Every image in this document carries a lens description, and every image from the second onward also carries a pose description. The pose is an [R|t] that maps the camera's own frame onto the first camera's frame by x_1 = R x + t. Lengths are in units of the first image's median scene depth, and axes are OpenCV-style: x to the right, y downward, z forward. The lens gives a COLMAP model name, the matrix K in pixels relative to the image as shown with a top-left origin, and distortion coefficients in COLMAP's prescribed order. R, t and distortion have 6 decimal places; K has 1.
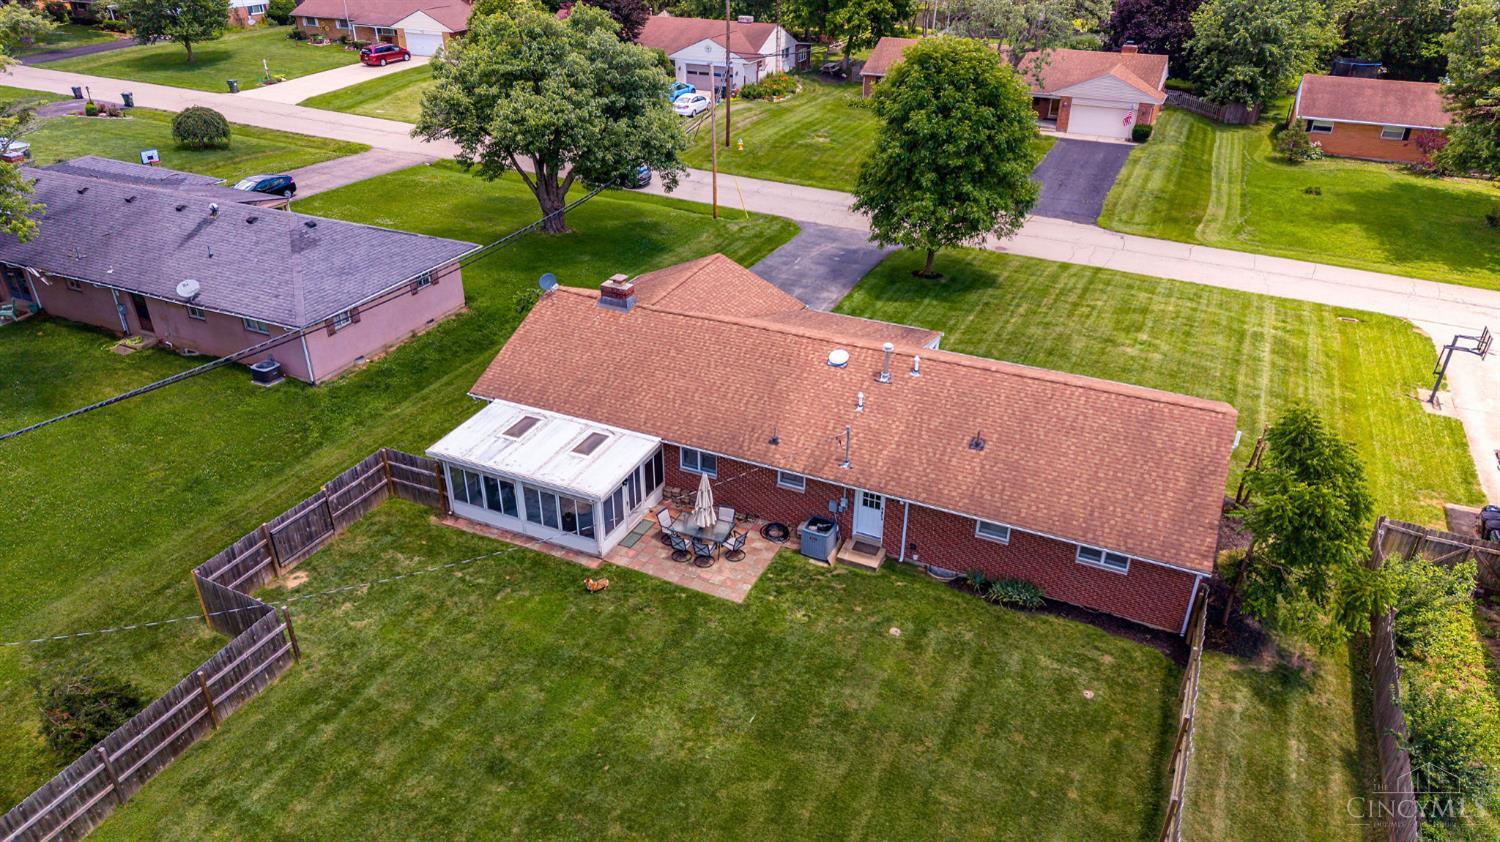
lens RADIAL K [[981.6, 0, 744.9], [0, 981.6, 433.8], [0, 0, 1]] dist [0.041791, -0.059564]
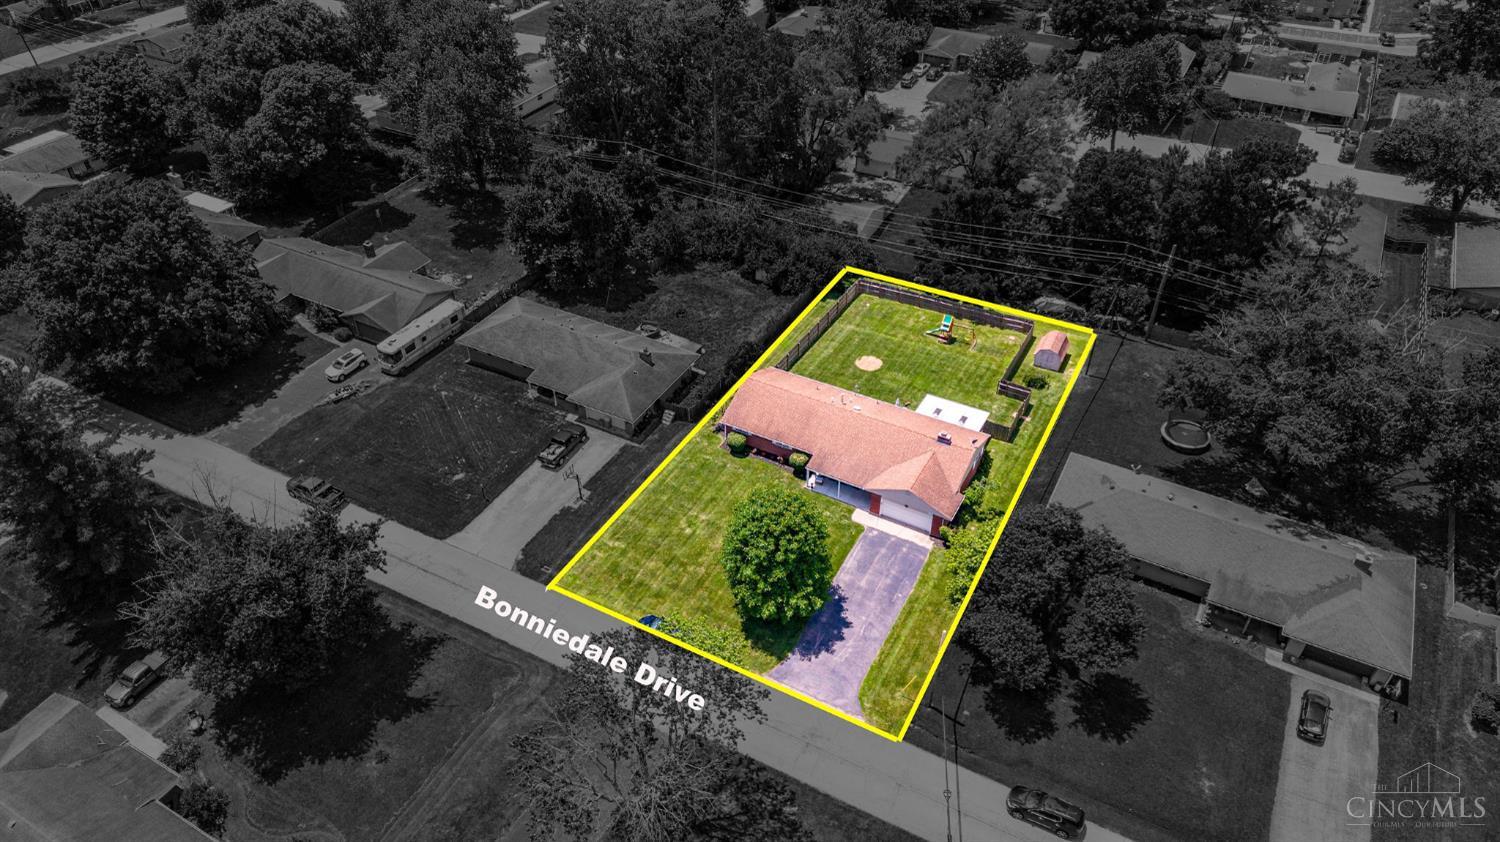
lens RADIAL K [[981.6, 0, 744.9], [0, 981.6, 433.8], [0, 0, 1]] dist [0.041791, -0.059564]
pose [[-0.997967, -0.035378, 0.053018, 0.277479], [0.037141, 0.353212, 0.934806, -2.825546], [-0.051798, 0.934874, -0.351180, 2.133586]]
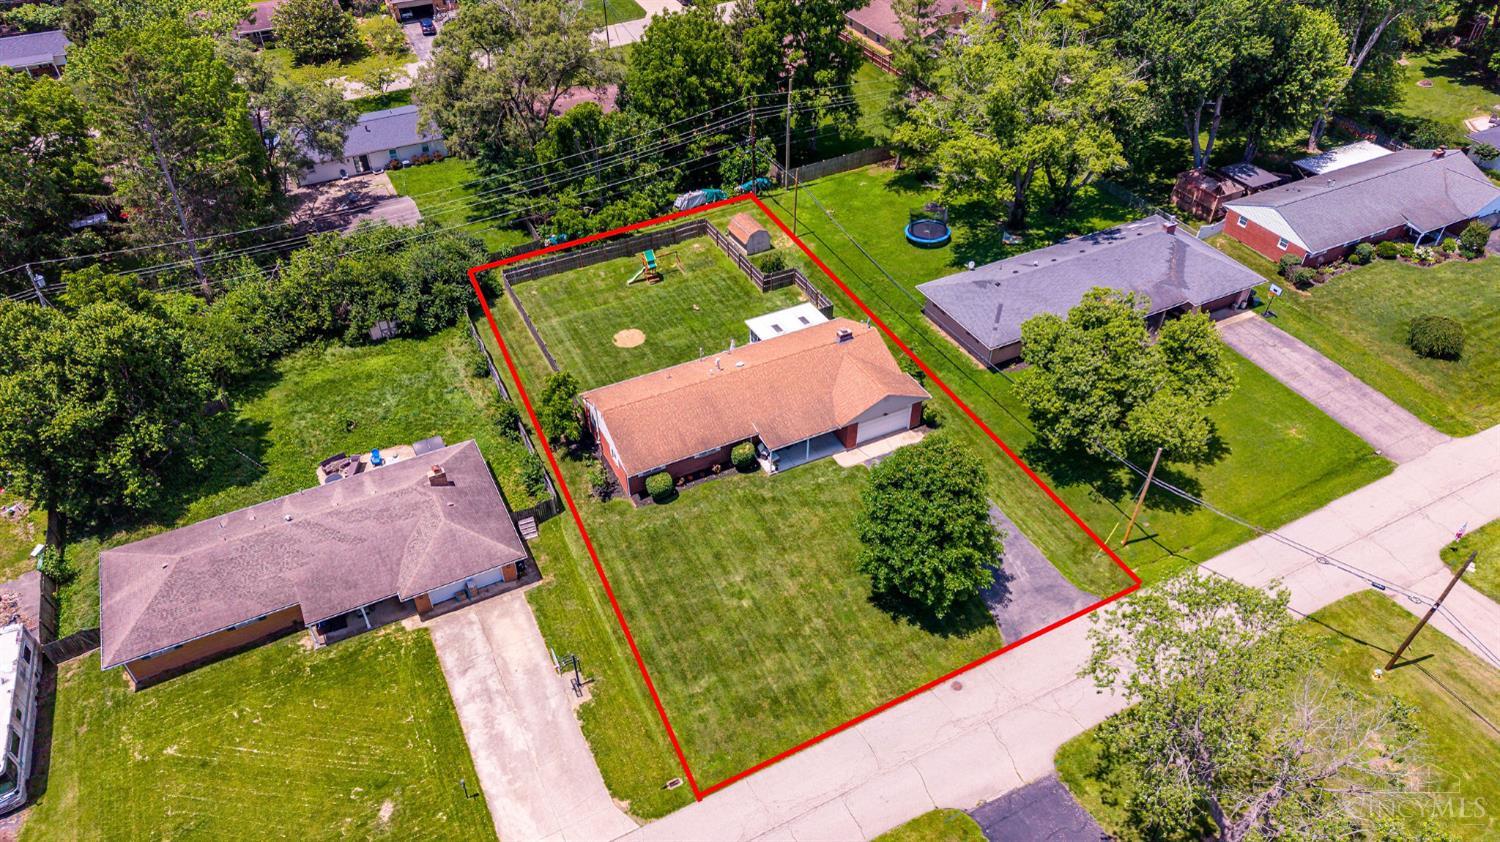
lens RADIAL K [[981.6, 0, 744.9], [0, 981.6, 433.8], [0, 0, 1]] dist [0.041791, -0.059564]
pose [[-0.621023, 0.515141, -0.590729, 1.593382], [-0.382892, 0.458236, 0.802130, -1.927509], [0.683904, 0.724327, -0.087332, 1.347581]]
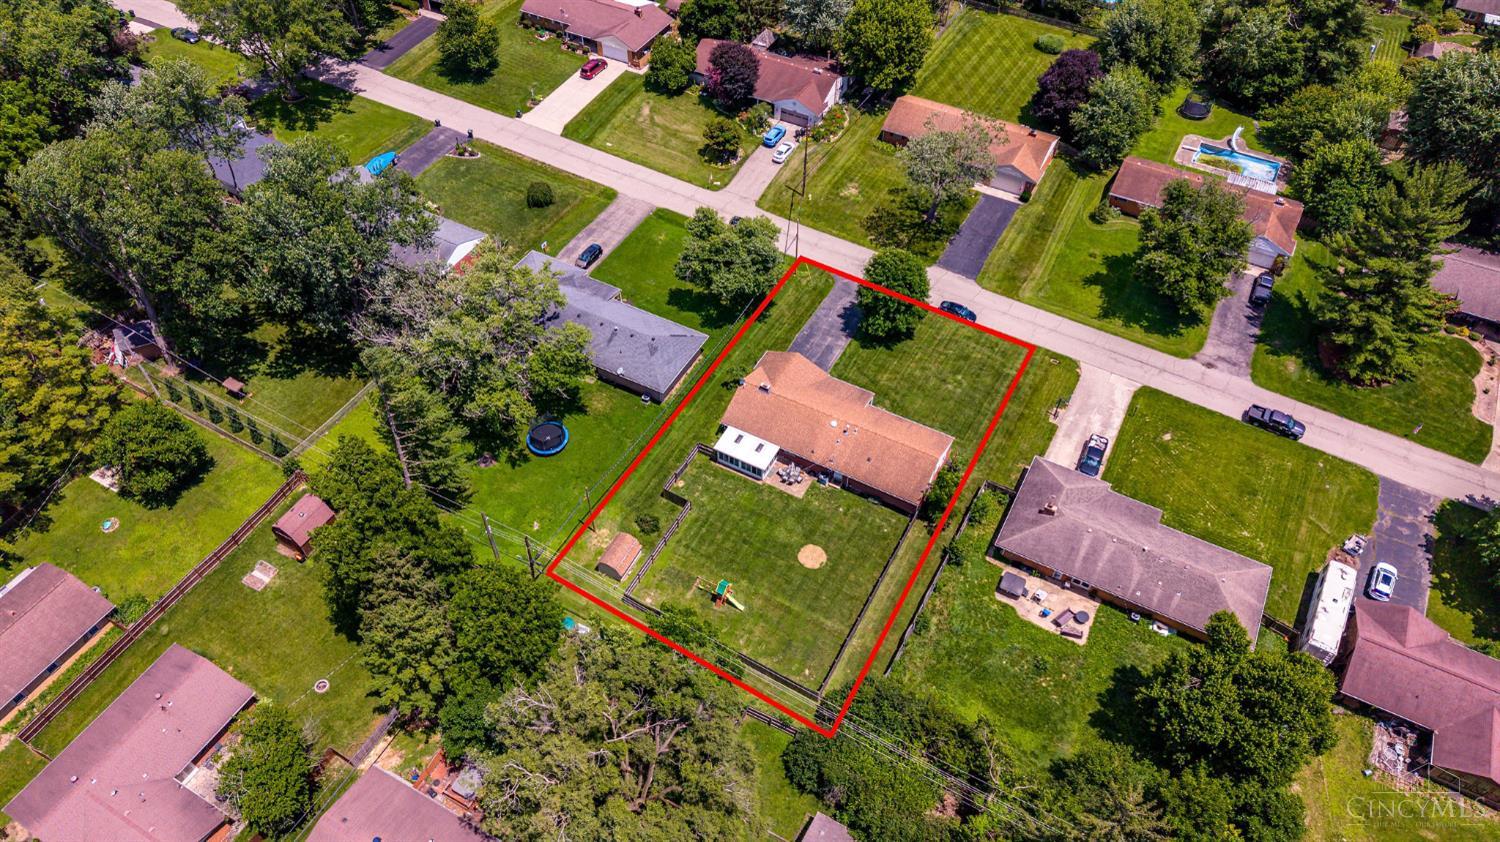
lens RADIAL K [[981.6, 0, 744.9], [0, 981.6, 433.8], [0, 0, 1]] dist [0.041791, -0.059564]
pose [[0.997996, 0.049661, -0.039203, -0.074246], [-0.033129, 0.938051, 0.344910, -1.190027], [0.053903, -0.342920, 0.937817, -2.161102]]
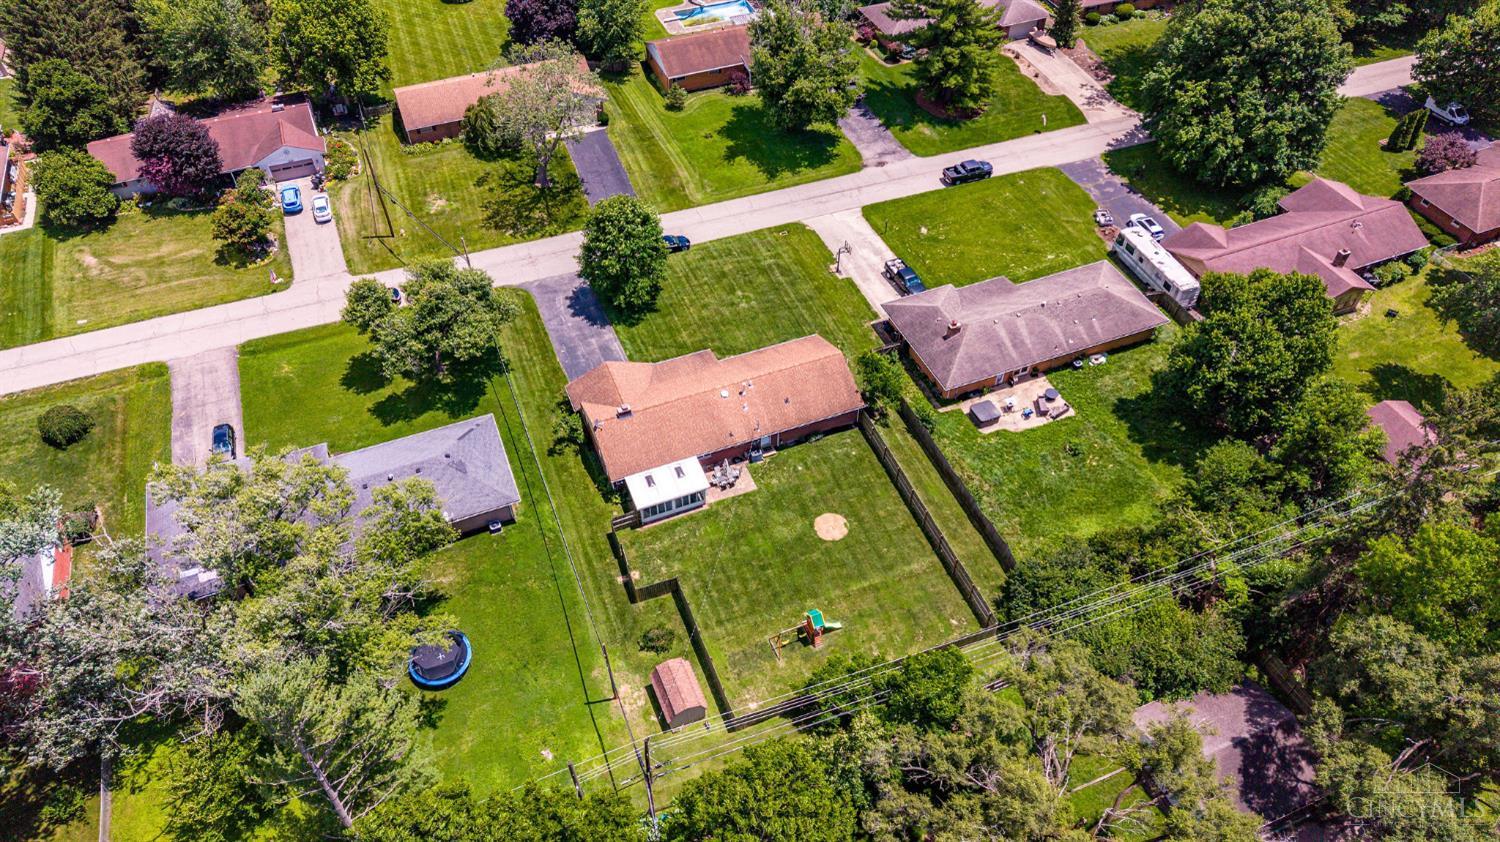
lens RADIAL K [[981.6, 0, 744.9], [0, 981.6, 433.8], [0, 0, 1]] dist [0.041791, -0.059564]
pose [[0.683105, -0.539990, 0.491710, -1.255313], [0.361145, 0.834961, 0.415227, -1.089309], [-0.634777, -0.106065, 0.765381, -1.115780]]
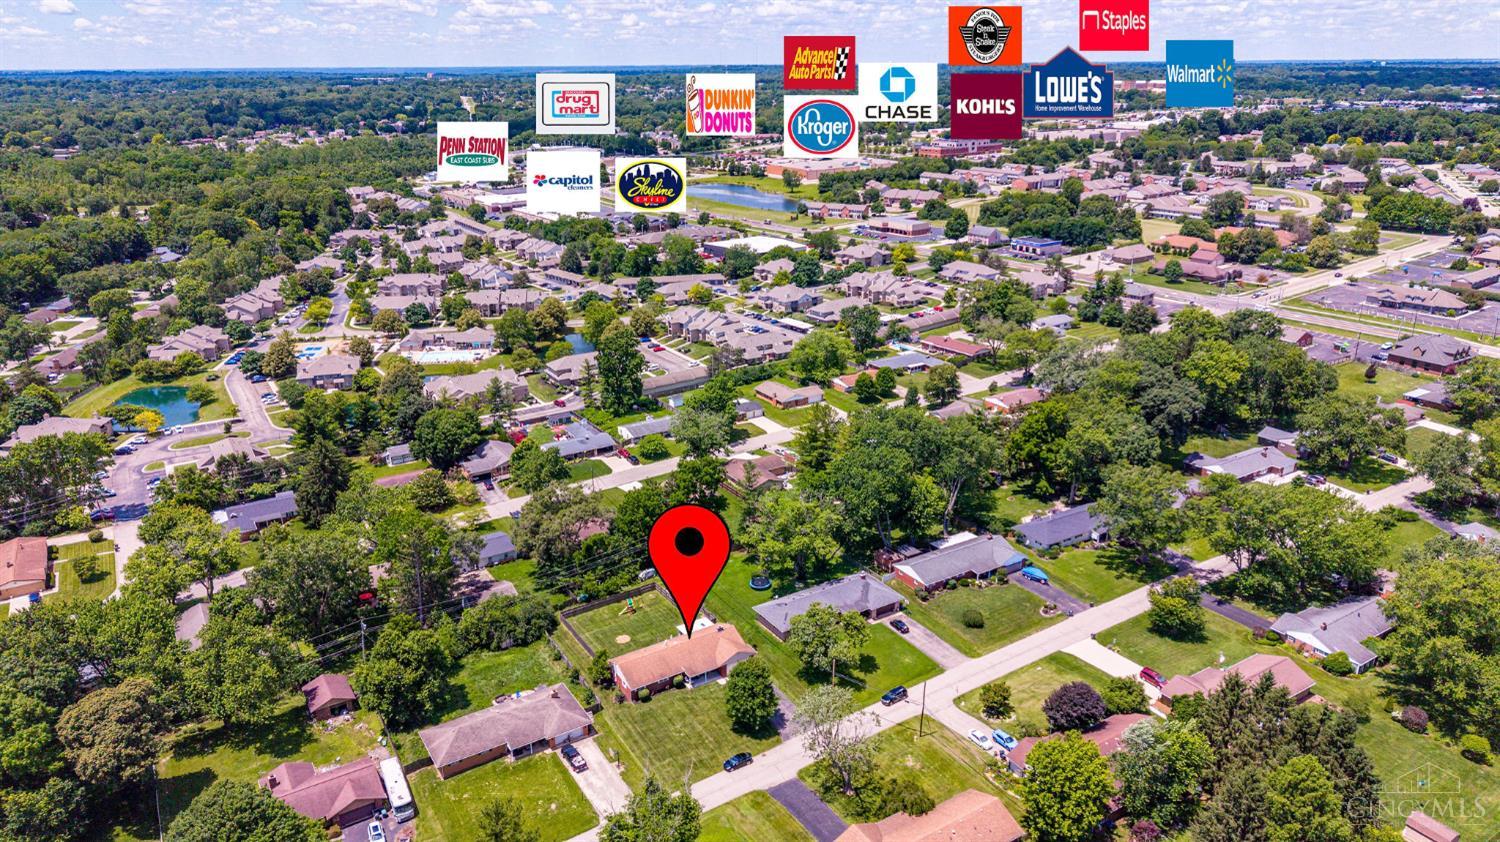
lens RADIAL K [[999.1, 0, 750.0], [0, 999.1, 421.0], [0, 0, 1]] dist [0.235773, -0.487839]
pose [[-0.539044, 0.287125, -0.791827, 4.093324], [-0.410714, 0.731157, 0.544723, -4.346408], [0.735354, 0.618844, -0.276200, 2.133746]]
